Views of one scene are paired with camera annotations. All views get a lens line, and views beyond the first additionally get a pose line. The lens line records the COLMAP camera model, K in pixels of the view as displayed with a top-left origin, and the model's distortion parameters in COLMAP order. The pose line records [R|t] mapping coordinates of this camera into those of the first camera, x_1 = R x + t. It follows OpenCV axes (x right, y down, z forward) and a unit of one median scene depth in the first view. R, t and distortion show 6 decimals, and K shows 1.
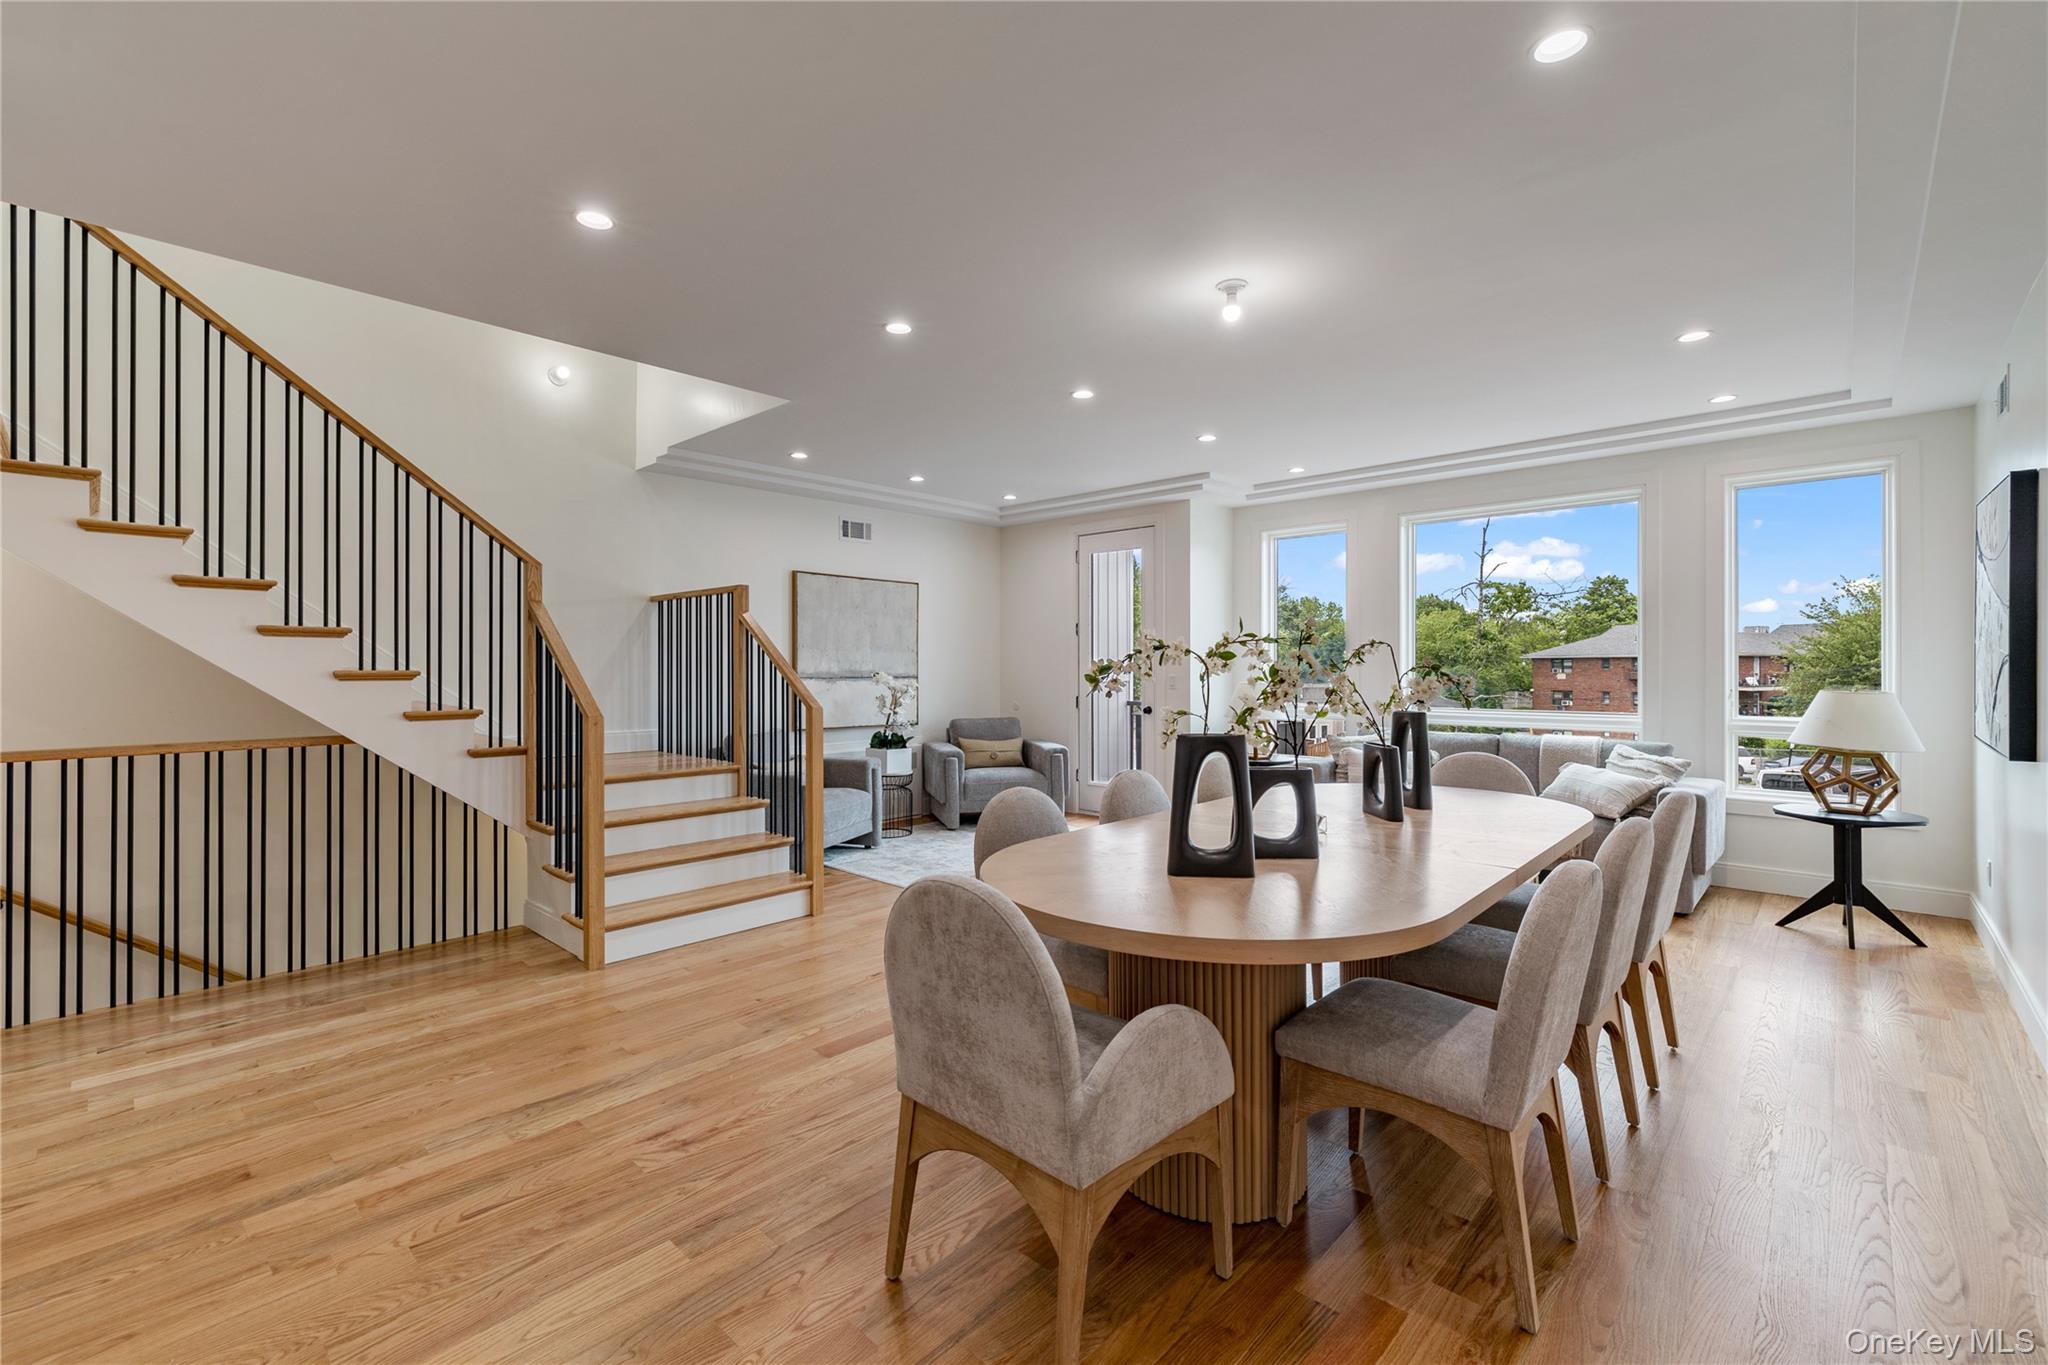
lens RADIAL K [[873.1, 0, 1015.6], [0, 873.1, 667.1], [0, 0, 1]] dist [0.000397, 0.001484]
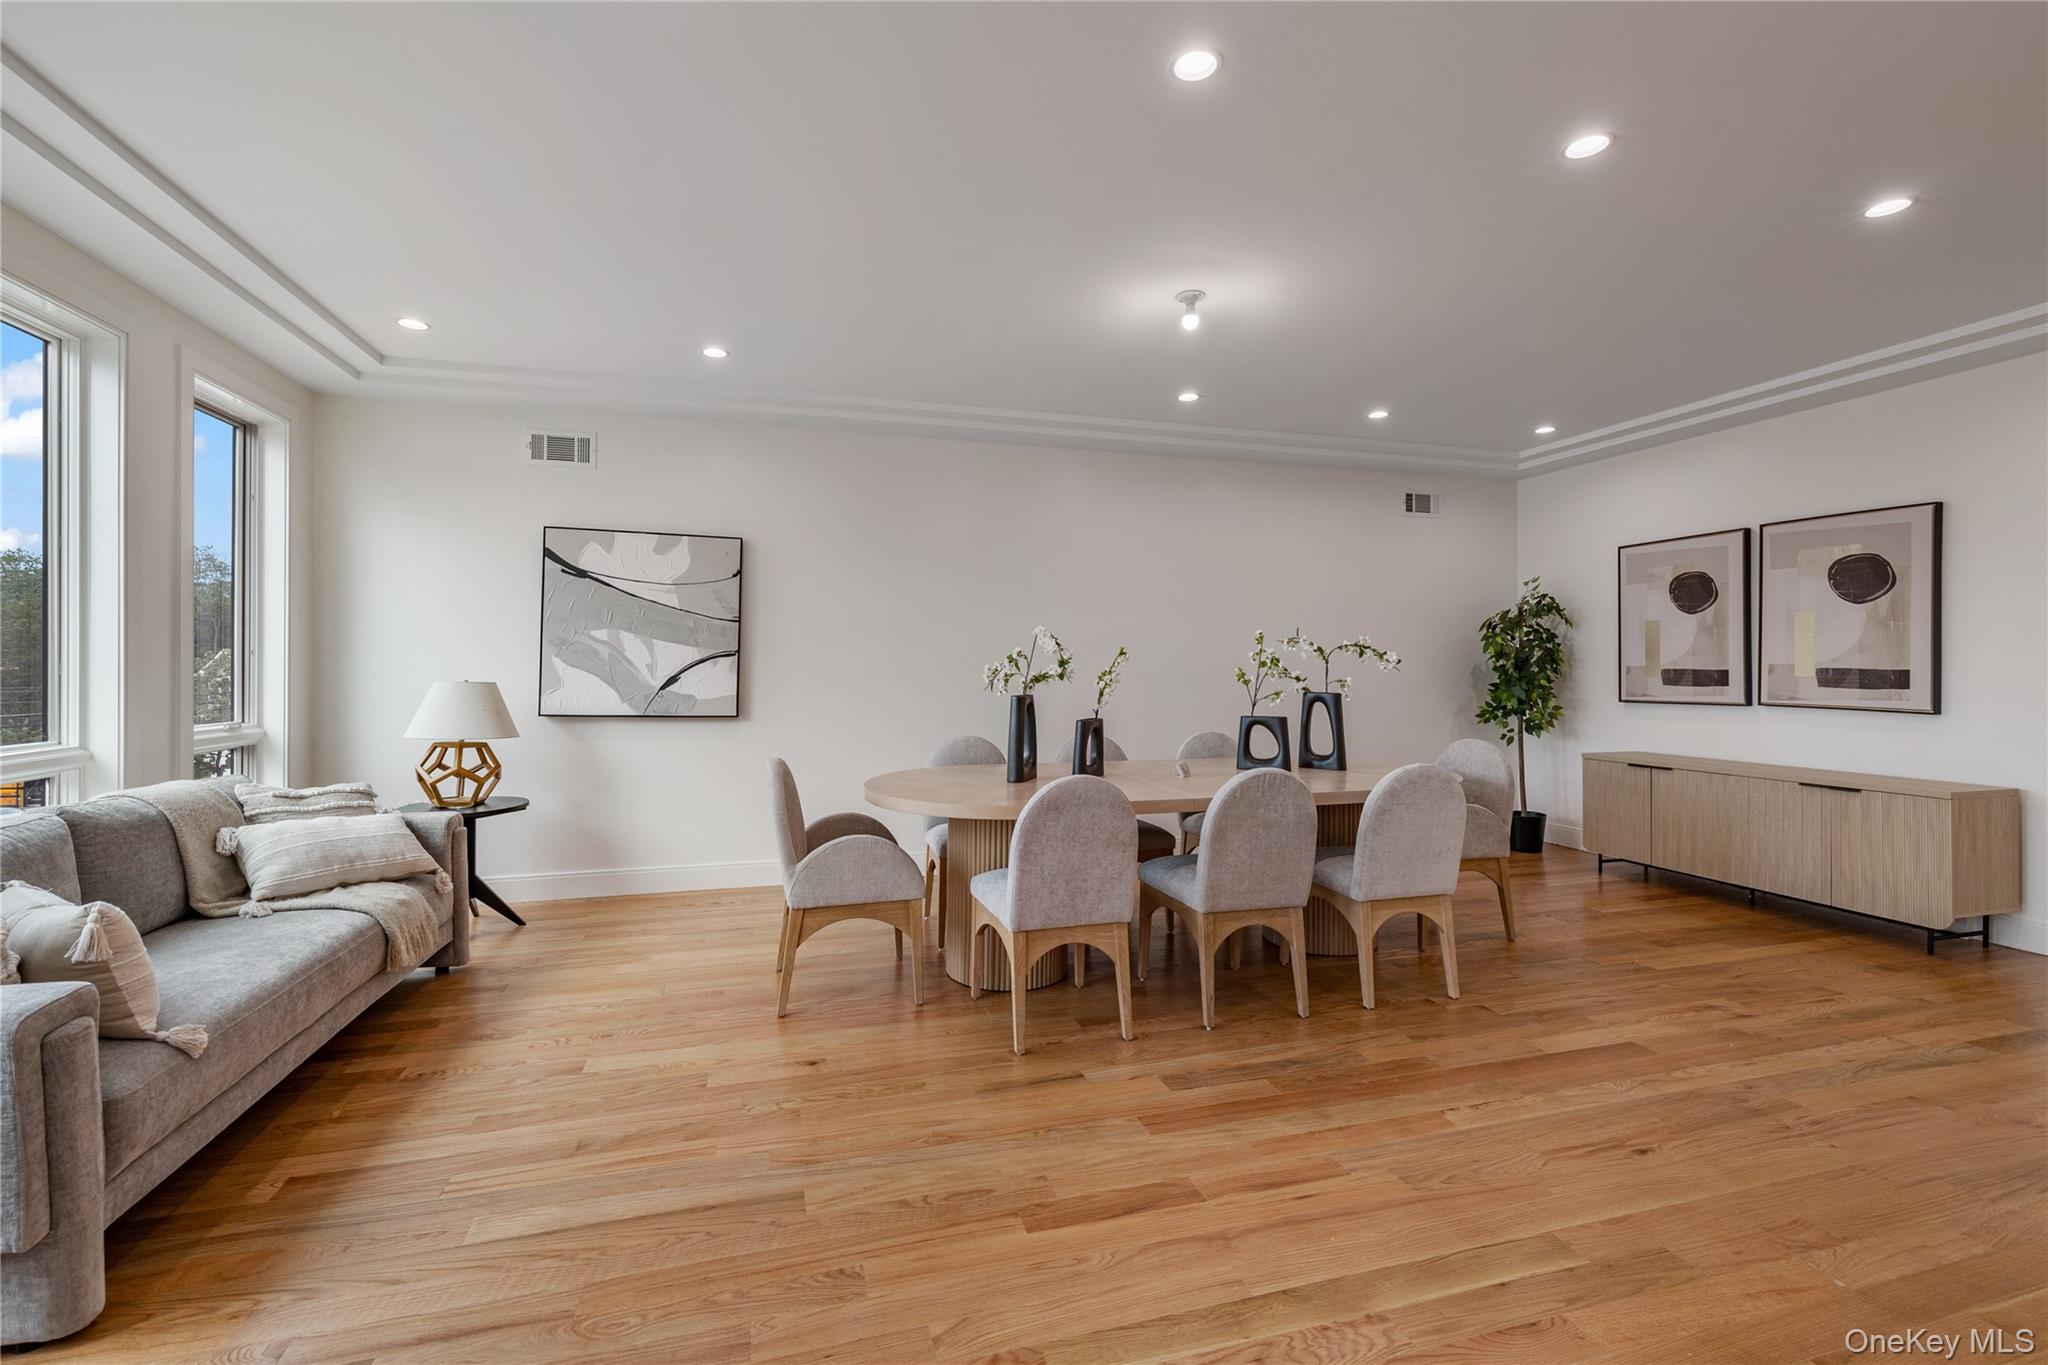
lens RADIAL K [[873.1, 0, 1028.7], [0, 873.1, 674.9], [0, 0, 1]] dist [0.000397, 0.001484]
pose [[-0.866255, 0.003961, 0.499586, -0.139840], [0.003733, 0.999992, -0.001456, 0.035072], [-0.499588, 0.000603, -0.866263, 2.572597]]
